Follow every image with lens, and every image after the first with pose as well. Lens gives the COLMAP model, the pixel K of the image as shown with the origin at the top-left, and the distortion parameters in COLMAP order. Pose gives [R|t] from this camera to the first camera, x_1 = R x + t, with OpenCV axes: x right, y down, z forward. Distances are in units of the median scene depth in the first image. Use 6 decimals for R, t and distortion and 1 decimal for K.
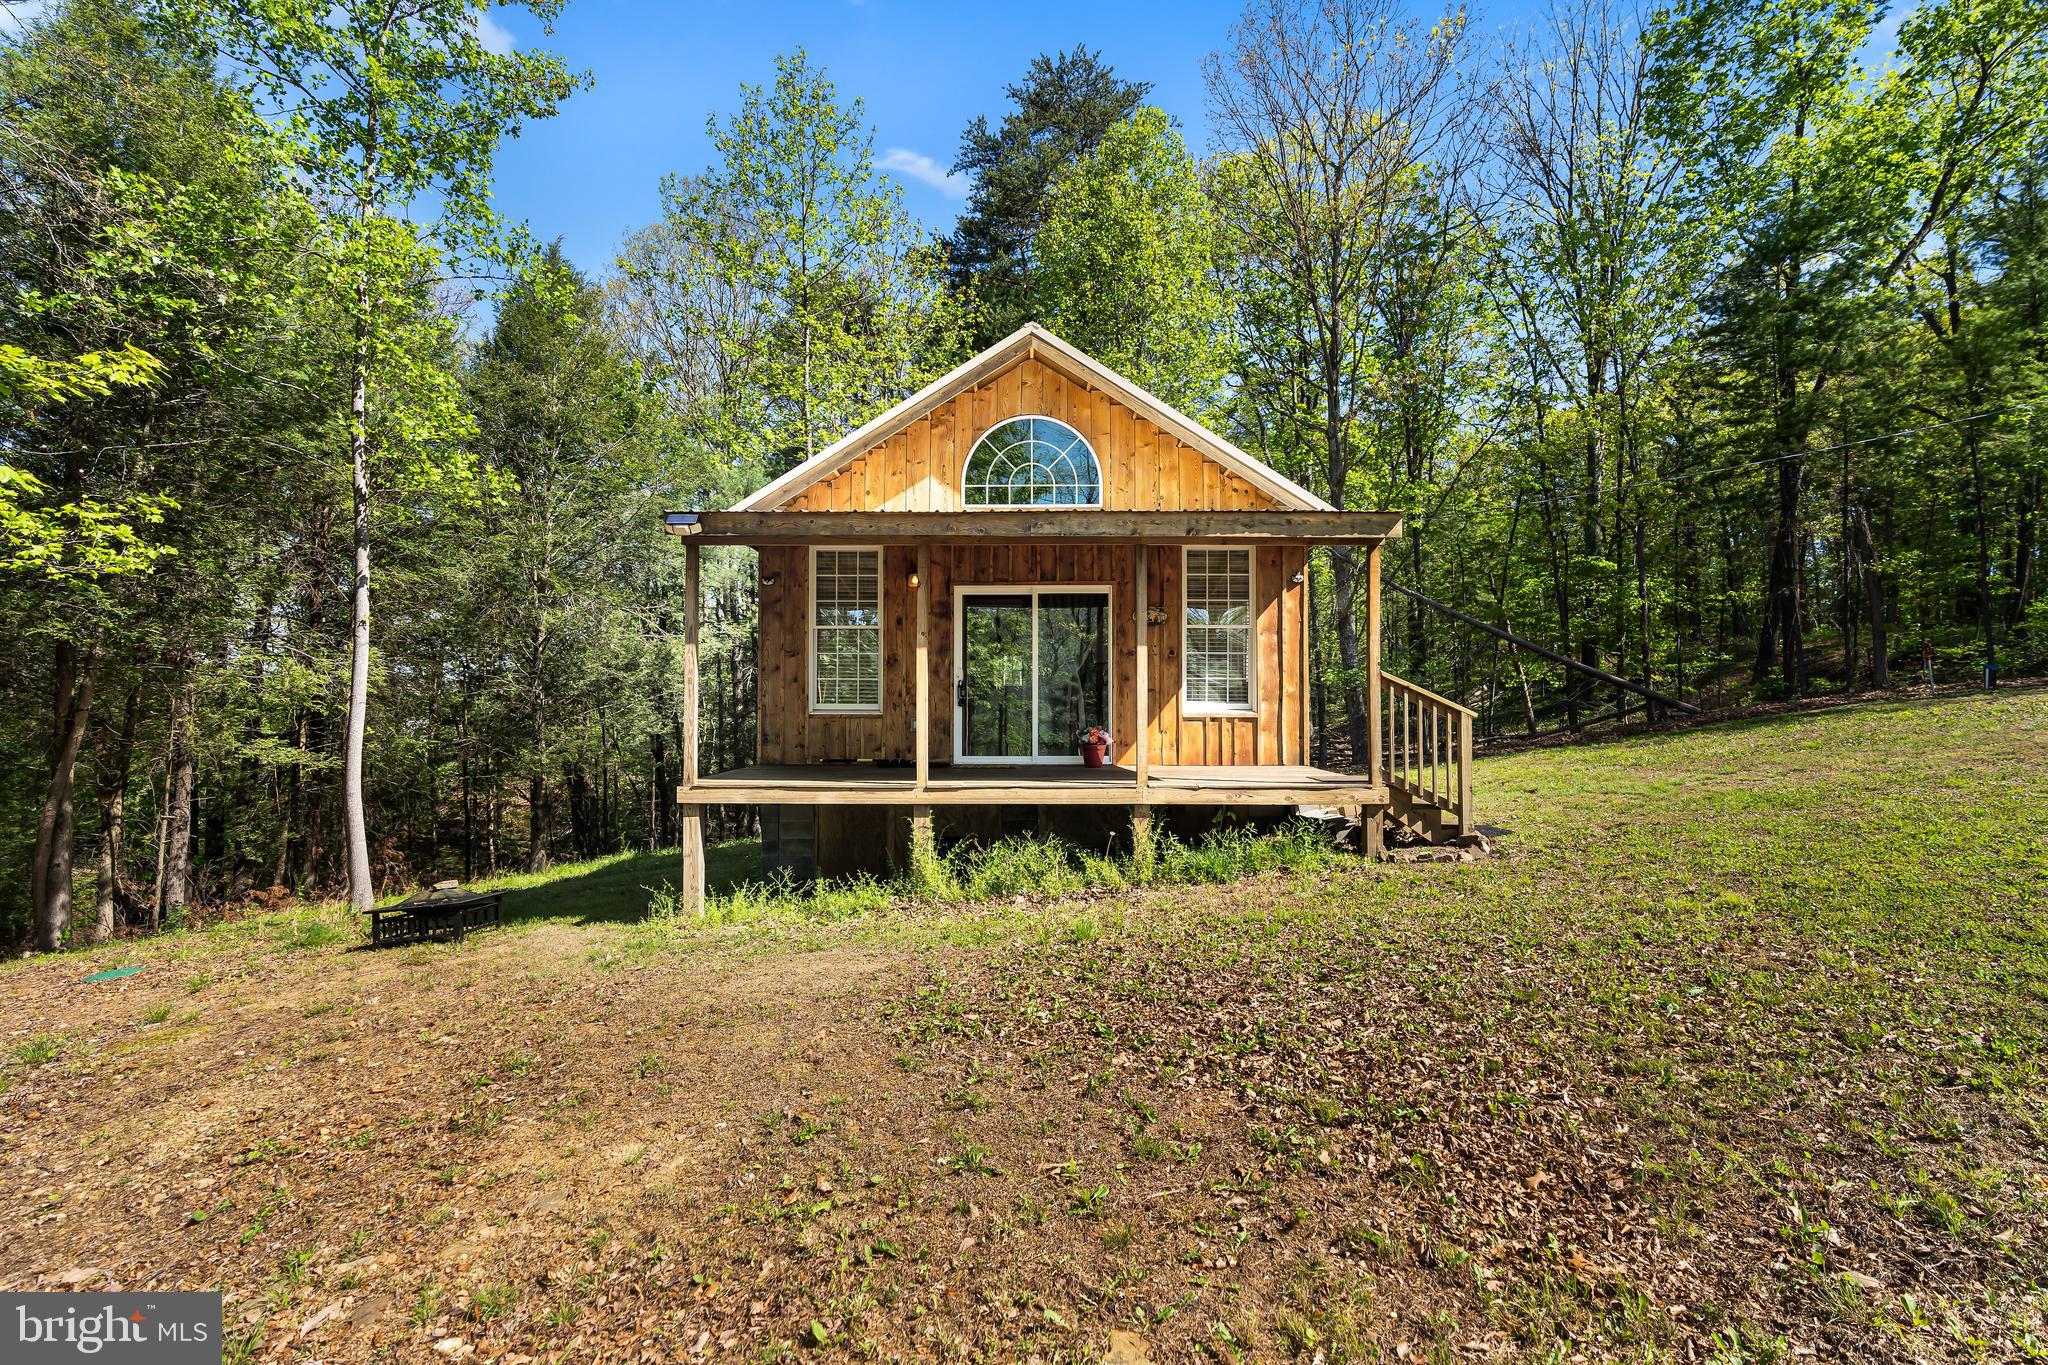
lens RADIAL K [[930.4, 0, 1024.0], [0, 930.4, 682.5], [0, 0, 1]] dist [-0.010688, 0.004892]
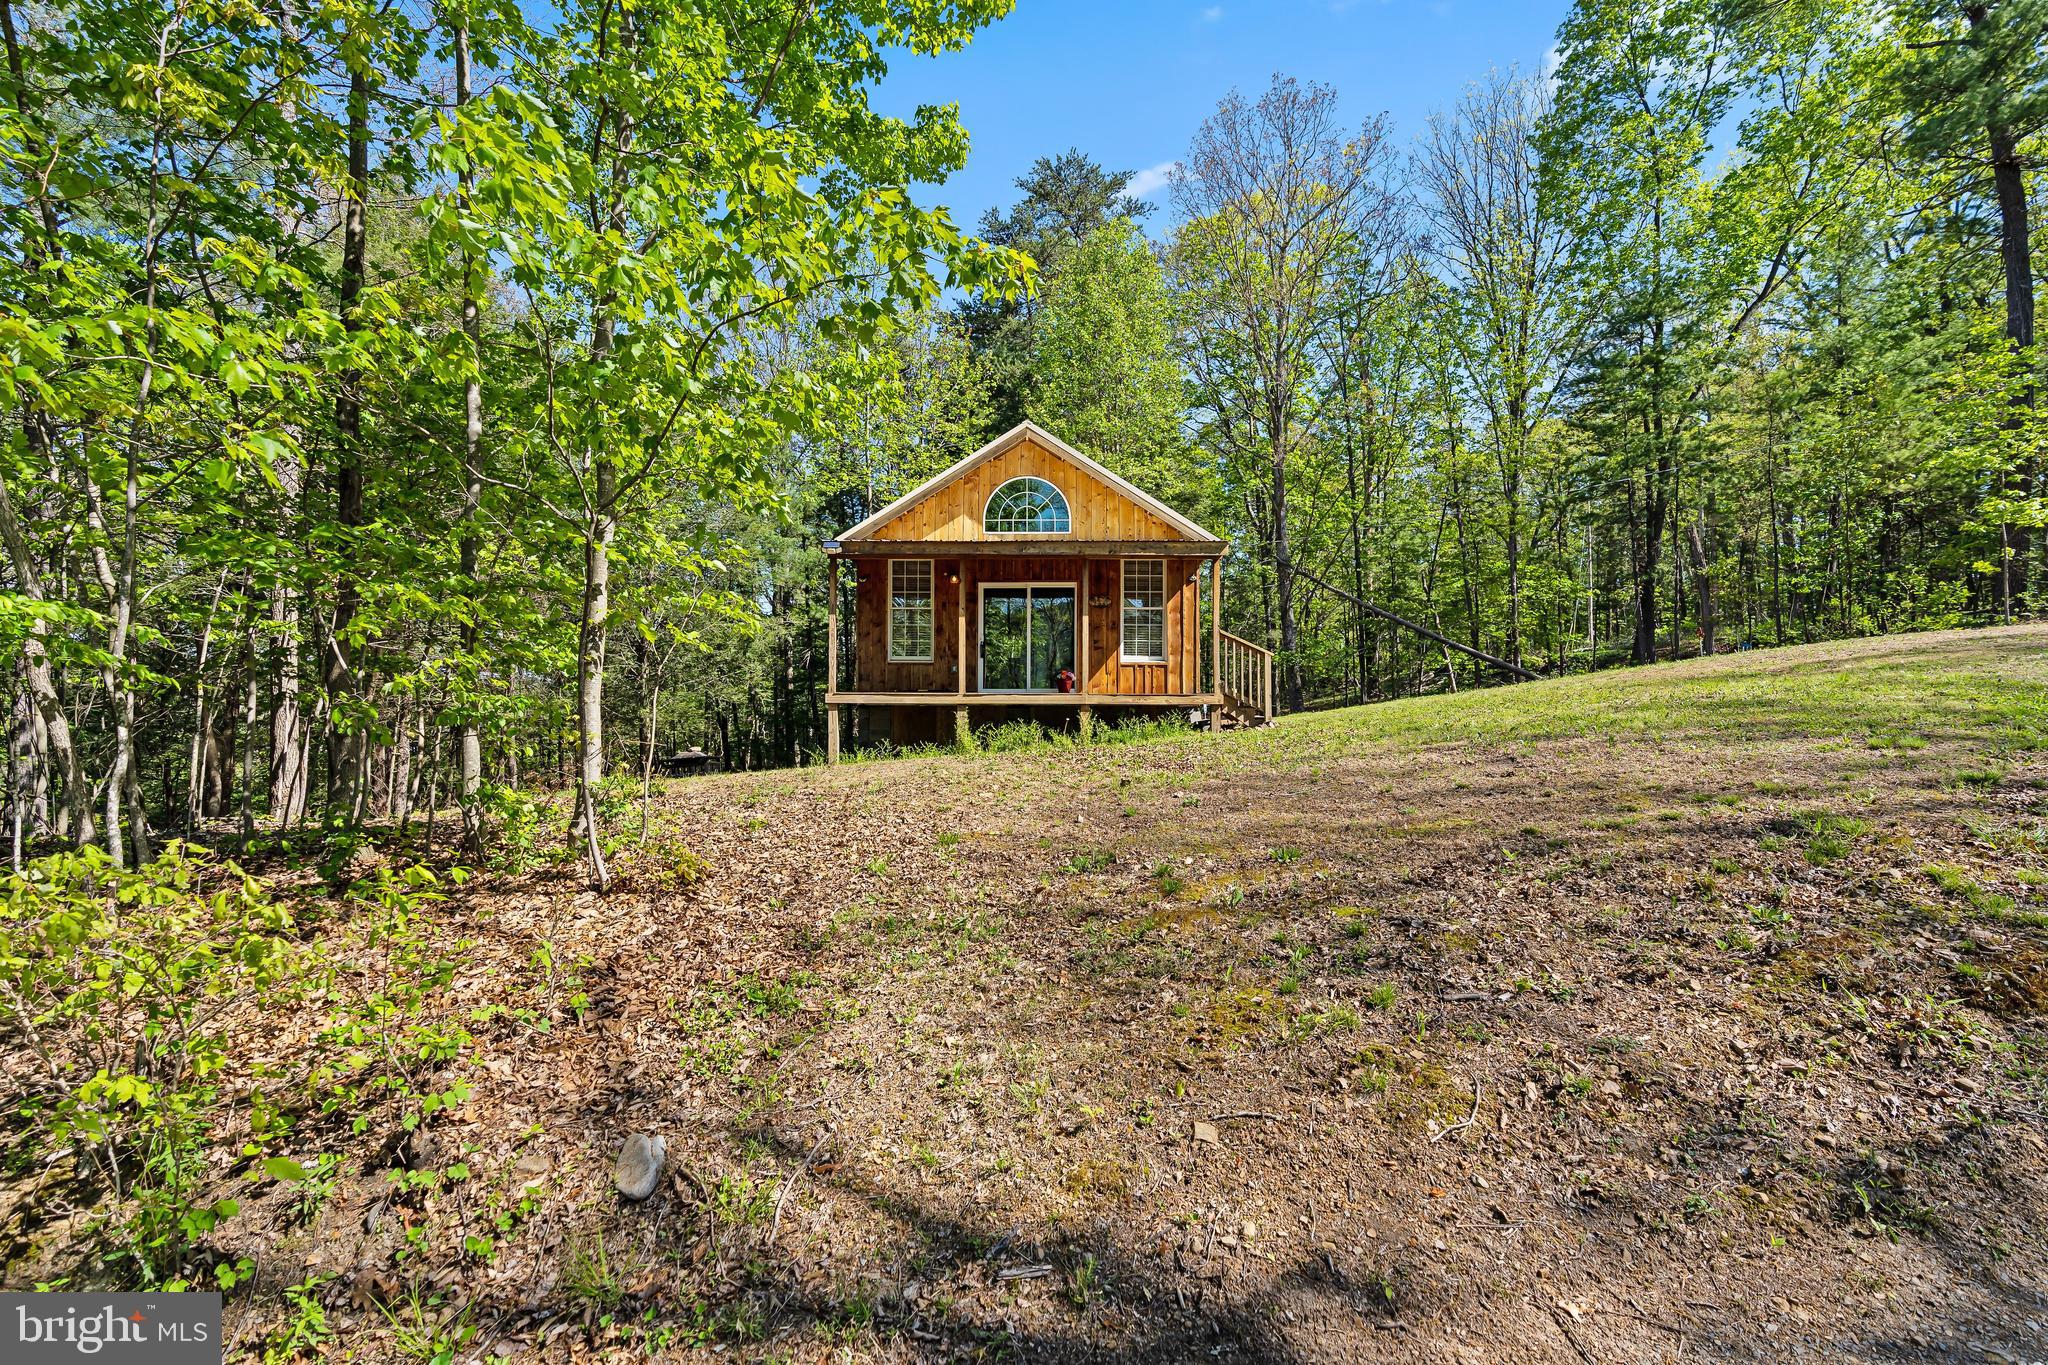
lens RADIAL K [[935.3, 0, 1024.4], [0, 935.3, 670.6], [0, 0, 1]] dist [-0.006404, 0.000371]
pose [[0.999927, 0.001407, -0.012039, 0.025484], [-0.001575, 0.999902, -0.013928, 0.073020], [0.012018, 0.013946, 0.999831, -0.637910]]
